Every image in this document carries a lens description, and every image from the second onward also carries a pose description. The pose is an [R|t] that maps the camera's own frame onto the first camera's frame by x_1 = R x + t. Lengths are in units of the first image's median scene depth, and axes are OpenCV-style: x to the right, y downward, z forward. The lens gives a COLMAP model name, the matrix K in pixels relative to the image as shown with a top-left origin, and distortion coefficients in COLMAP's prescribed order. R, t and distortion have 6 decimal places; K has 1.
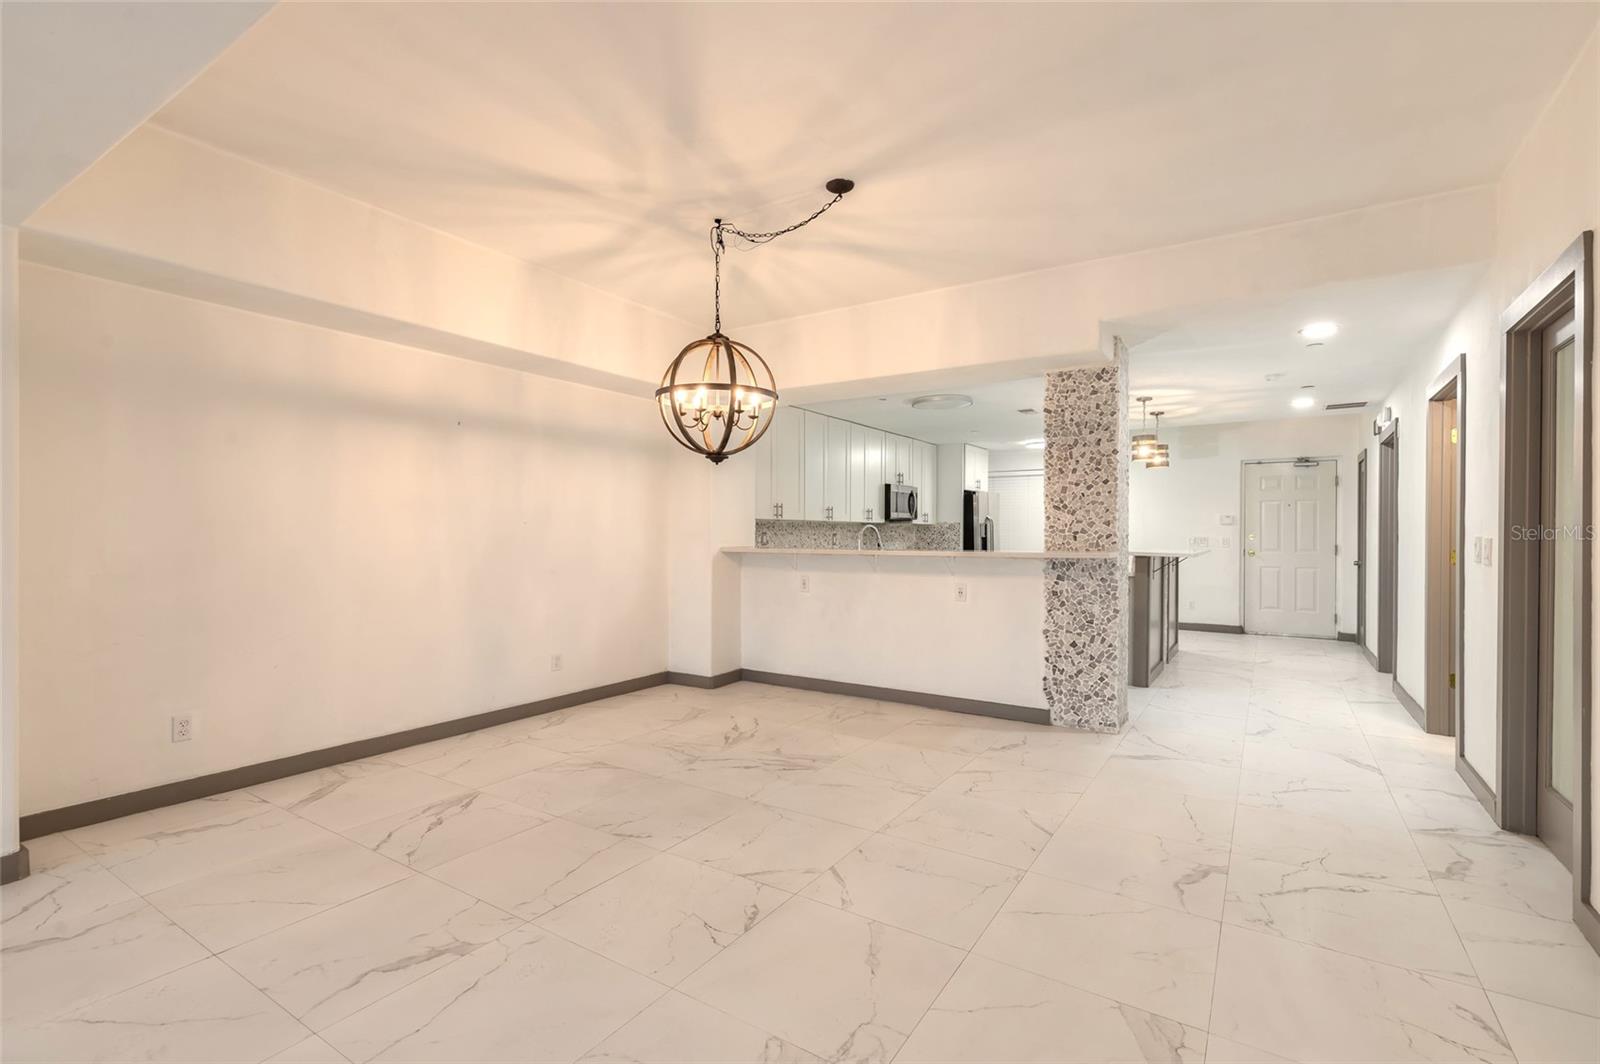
lens RADIAL K [[723.3, 0, 792.9], [0, 723.3, 538.3], [0, 0, 1]] dist [0.008923, -0.000707]
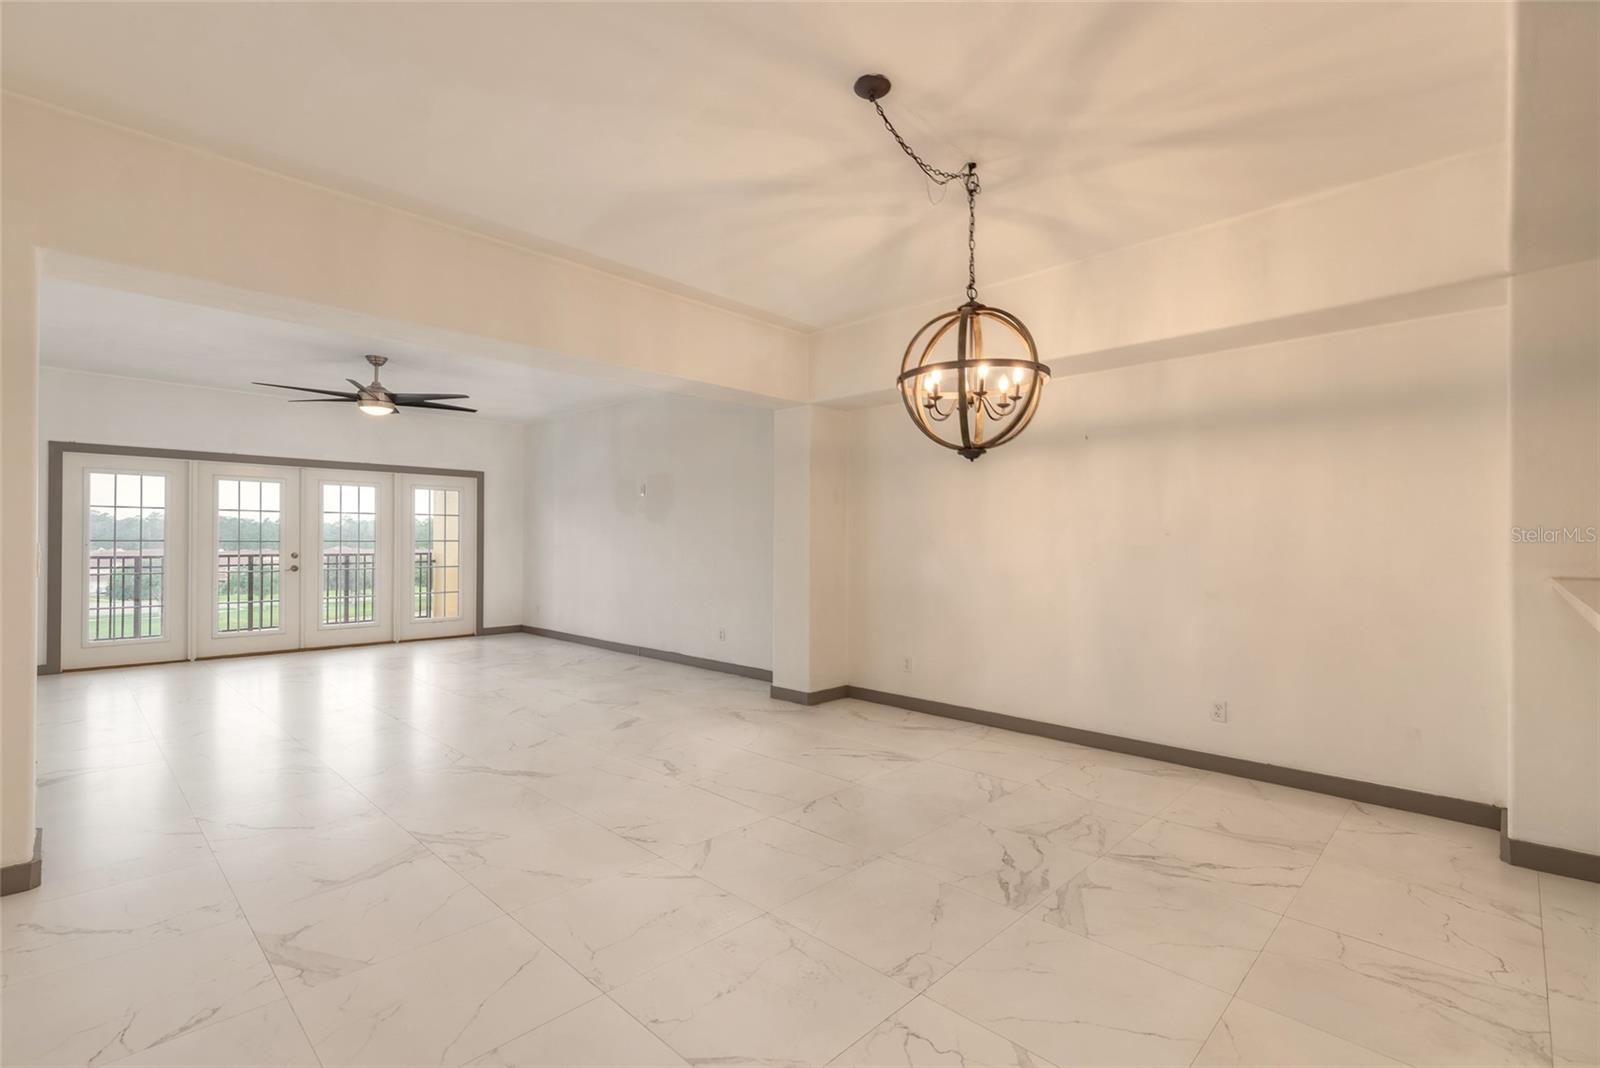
lens RADIAL K [[723.3, 0, 792.9], [0, 723.3, 540.3], [0, 0, 1]] dist [0.008923, -0.000707]
pose [[-0.197170, -0.008840, -0.980329, 0.705765], [-0.012374, 0.999902, -0.006528, -0.004140], [0.980291, 0.010844, -0.197260, 0.919937]]
